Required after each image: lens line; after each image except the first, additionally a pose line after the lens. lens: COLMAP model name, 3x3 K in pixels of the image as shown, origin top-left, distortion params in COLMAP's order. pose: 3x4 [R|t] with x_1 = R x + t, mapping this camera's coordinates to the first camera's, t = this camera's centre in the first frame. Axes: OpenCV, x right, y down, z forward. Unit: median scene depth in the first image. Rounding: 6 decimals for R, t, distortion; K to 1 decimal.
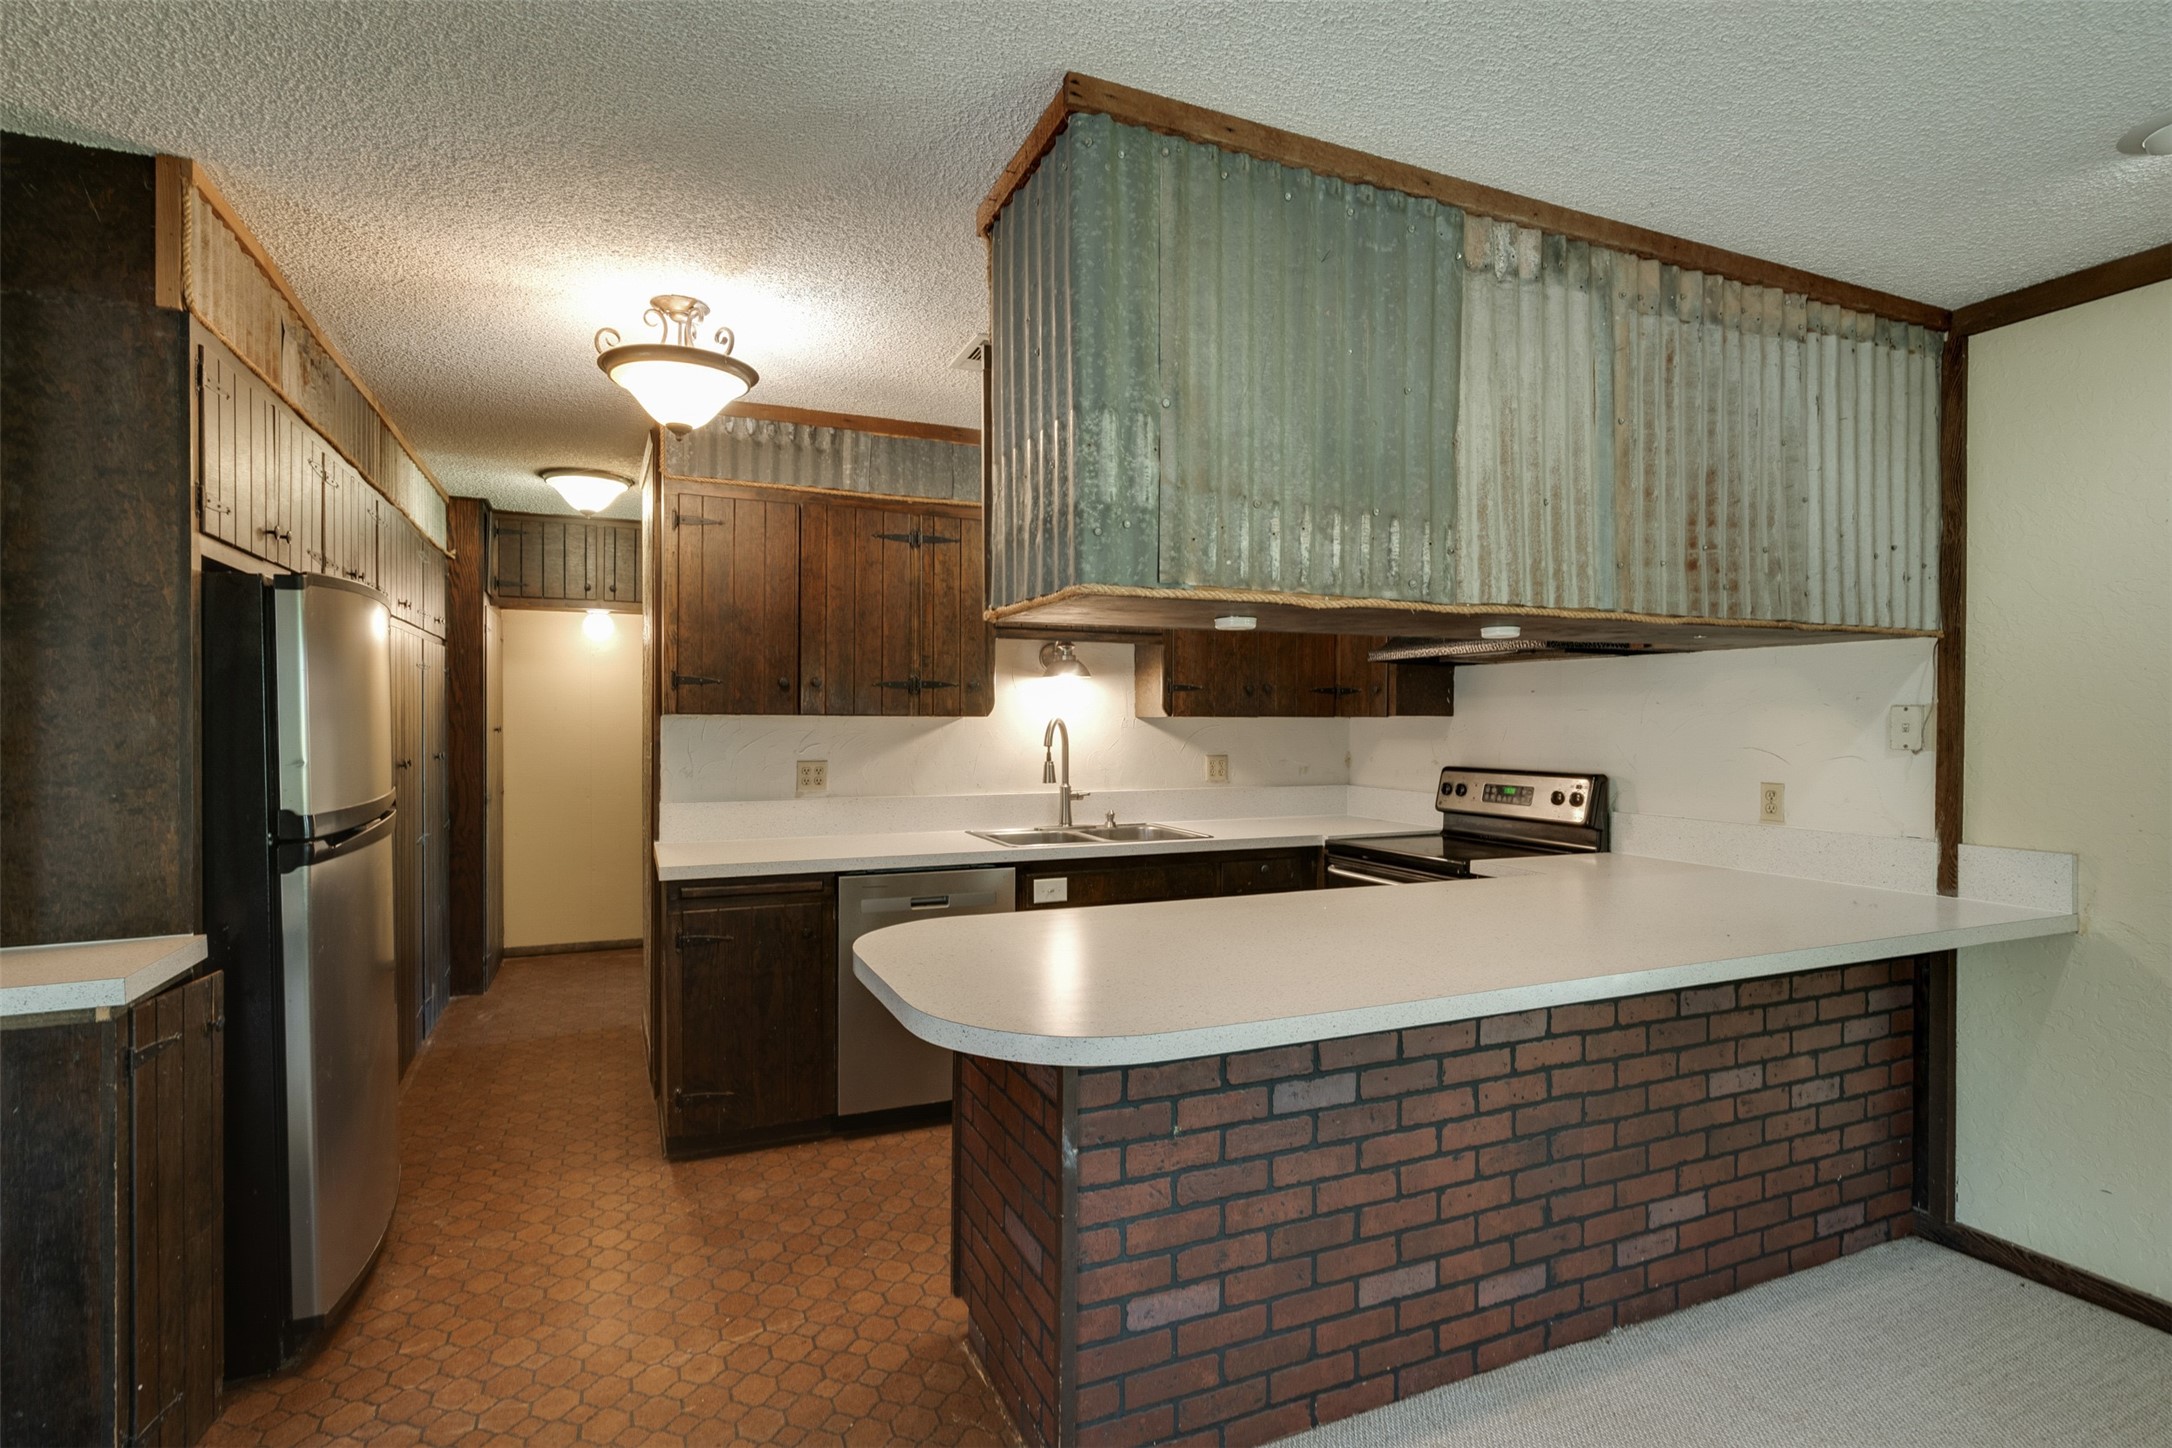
lens RADIAL K [[1054.0, 0, 1068.0], [0, 1054.0, 725.1], [0, 0, 1]] dist [-0.002818, -0.000269]
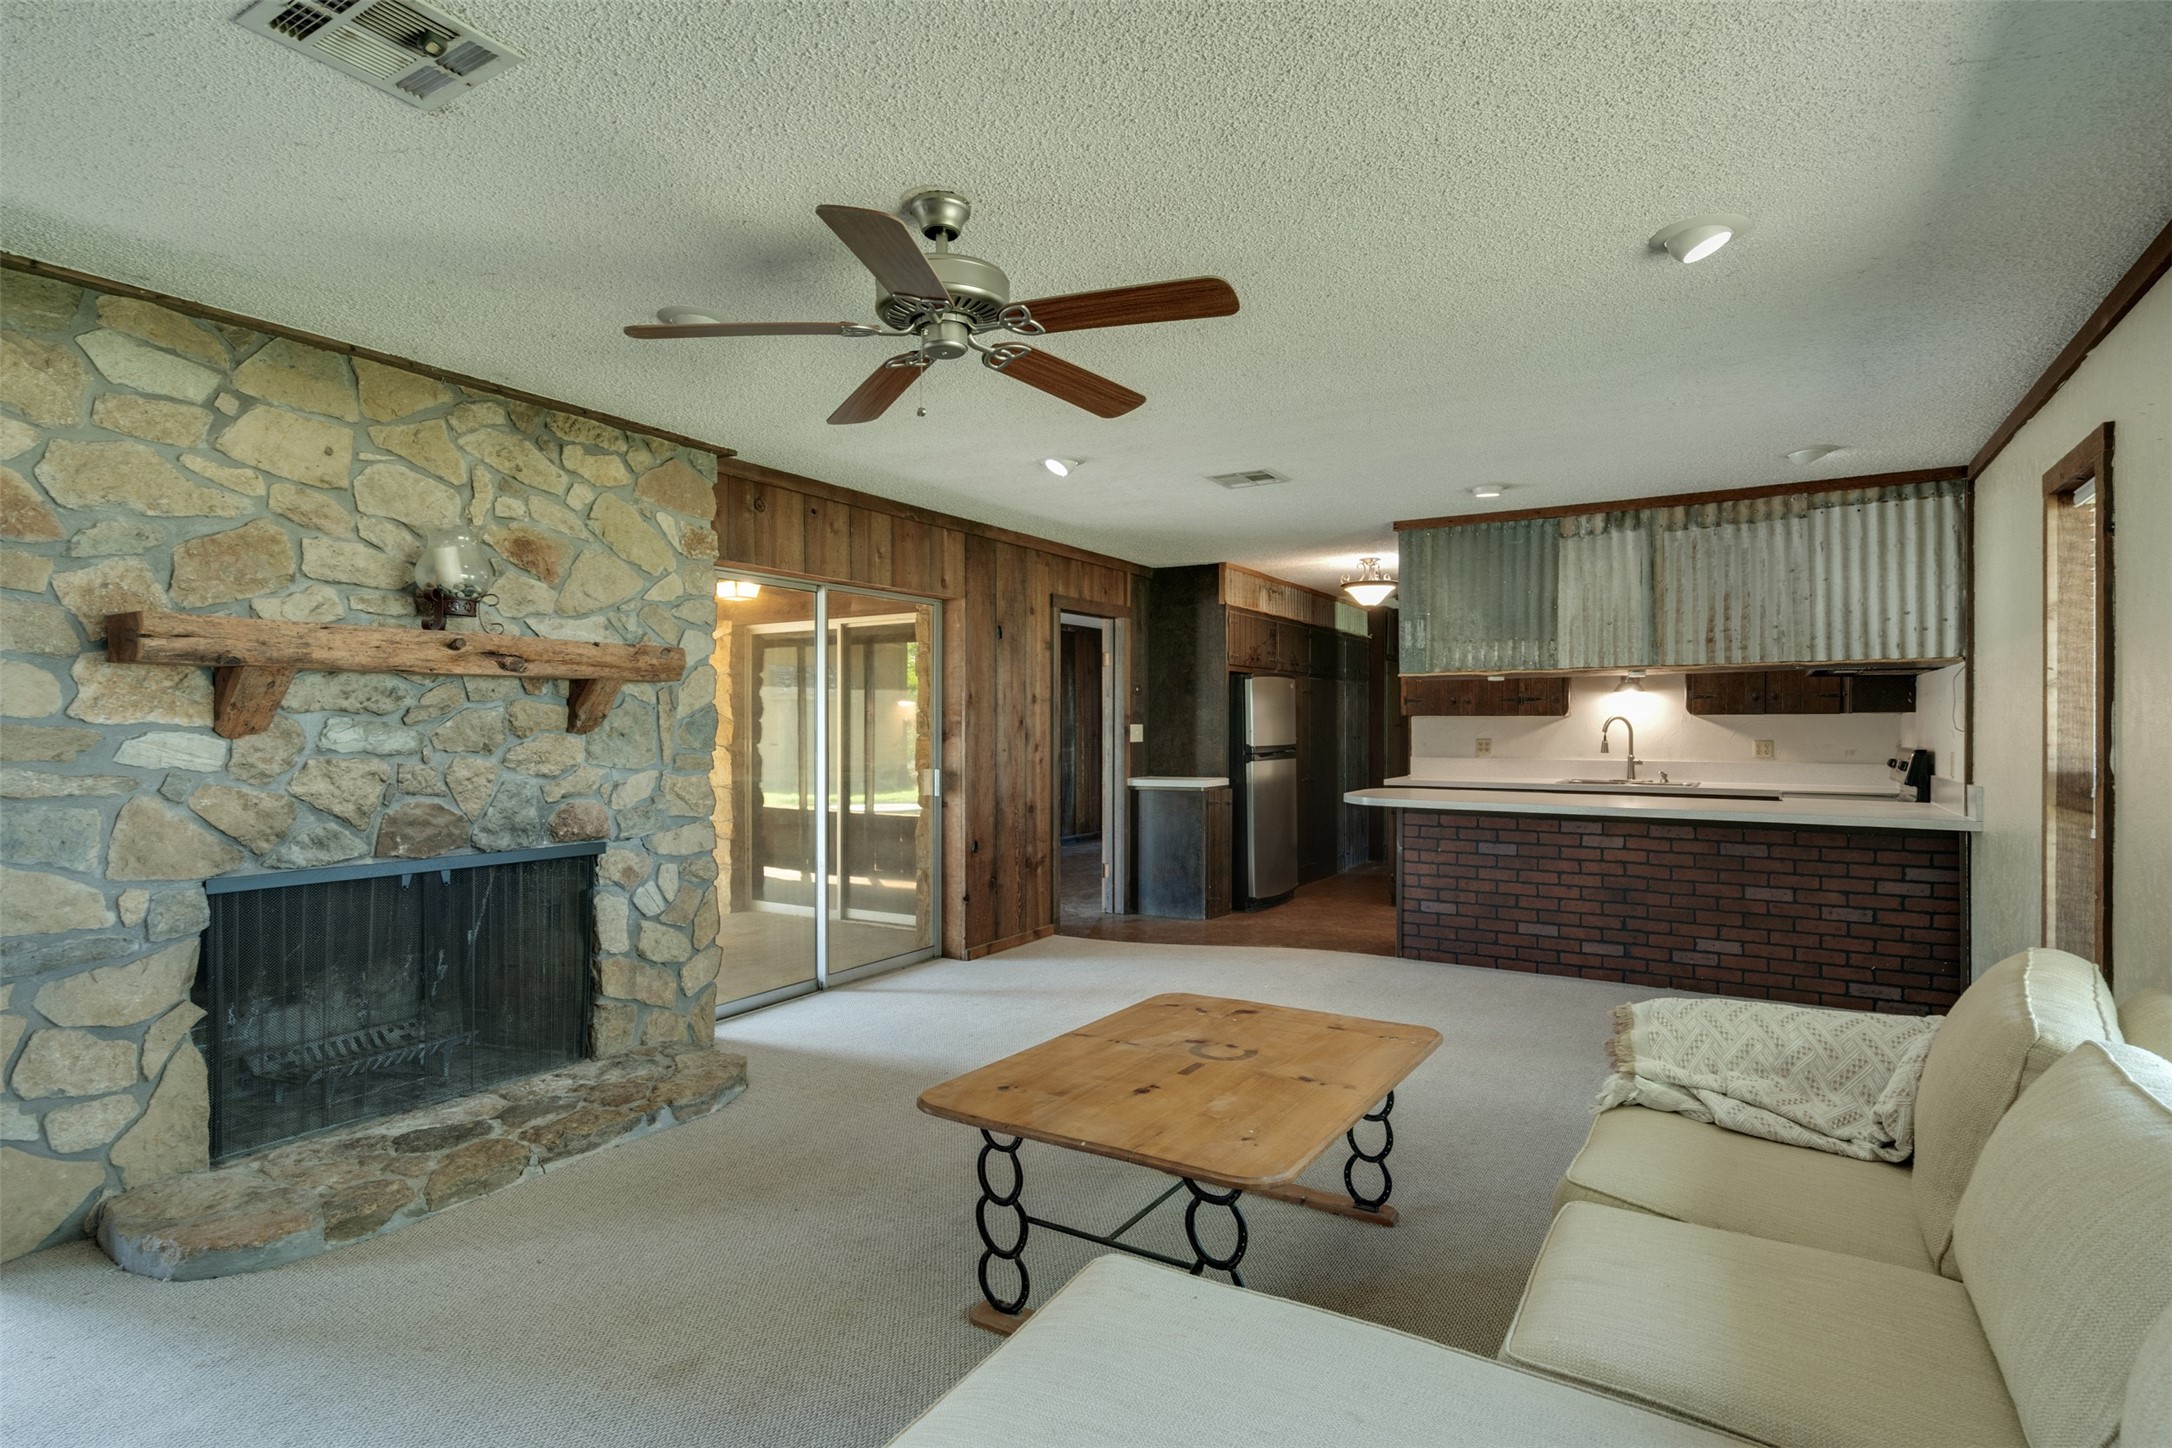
lens RADIAL K [[1054.0, 0, 1090.5], [0, 1054.0, 725.0], [0, 0, 1]] dist [-0.002818, -0.000269]
pose [[0.571299, -0.003980, -0.820732, 1.458583], [-0.001997, 0.999979, -0.006239, 0.032256], [0.820739, 0.005203, 0.571279, -1.126881]]
